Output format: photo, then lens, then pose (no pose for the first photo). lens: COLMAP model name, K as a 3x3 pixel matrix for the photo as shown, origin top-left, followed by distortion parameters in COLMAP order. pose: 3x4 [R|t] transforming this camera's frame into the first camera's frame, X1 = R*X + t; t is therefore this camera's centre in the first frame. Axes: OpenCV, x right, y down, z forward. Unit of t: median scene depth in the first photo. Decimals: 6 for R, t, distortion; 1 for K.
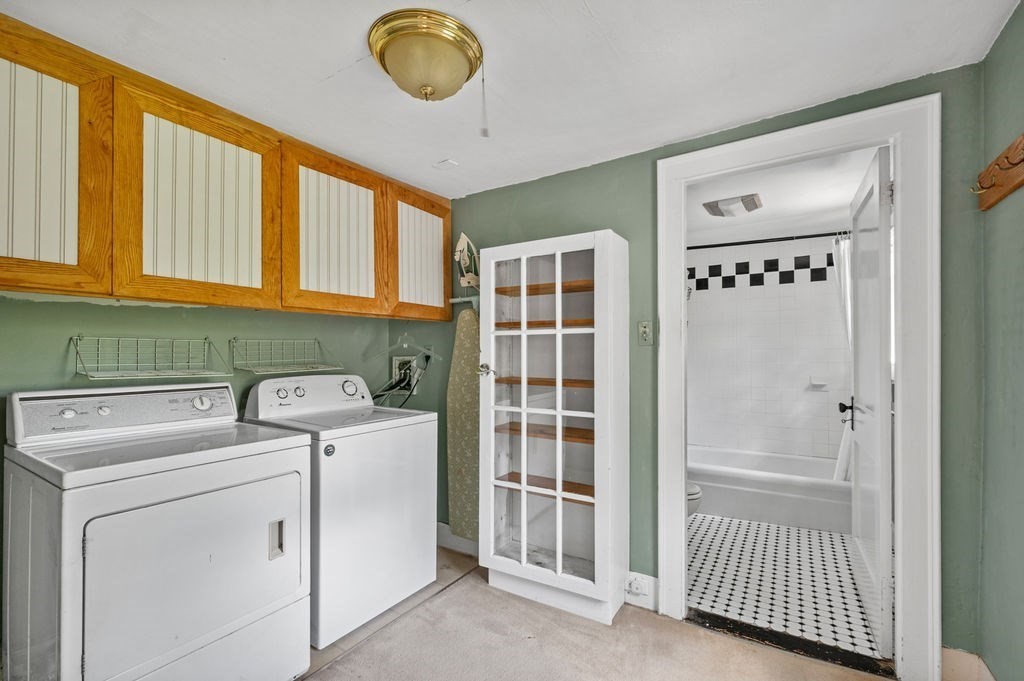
lens RADIAL K [[446.4, 0, 508.8], [0, 446.4, 345.0], [0, 0, 1]] dist [0.002041, 0.000248]
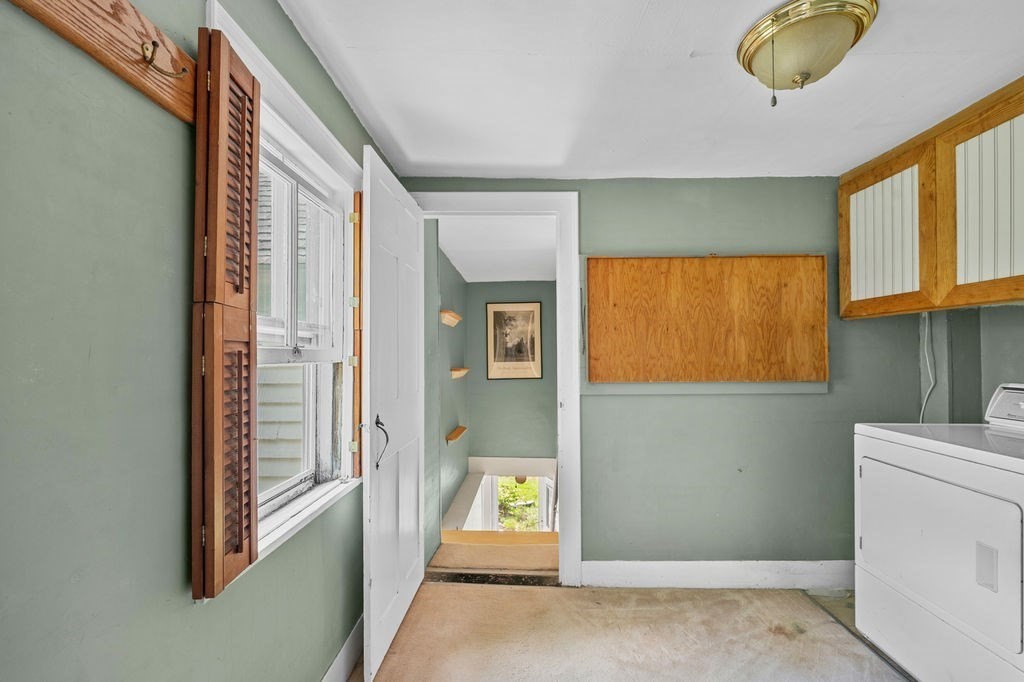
lens RADIAL K [[446.4, 0, 508.8], [0, 446.4, 345.5], [0, 0, 1]] dist [0.002041, 0.000248]
pose [[-0.790684, 0.002841, -0.612217, 0.879762], [0.017178, 0.999698, -0.017547, 0.000226], [0.611983, -0.024391, -0.790495, 1.254504]]
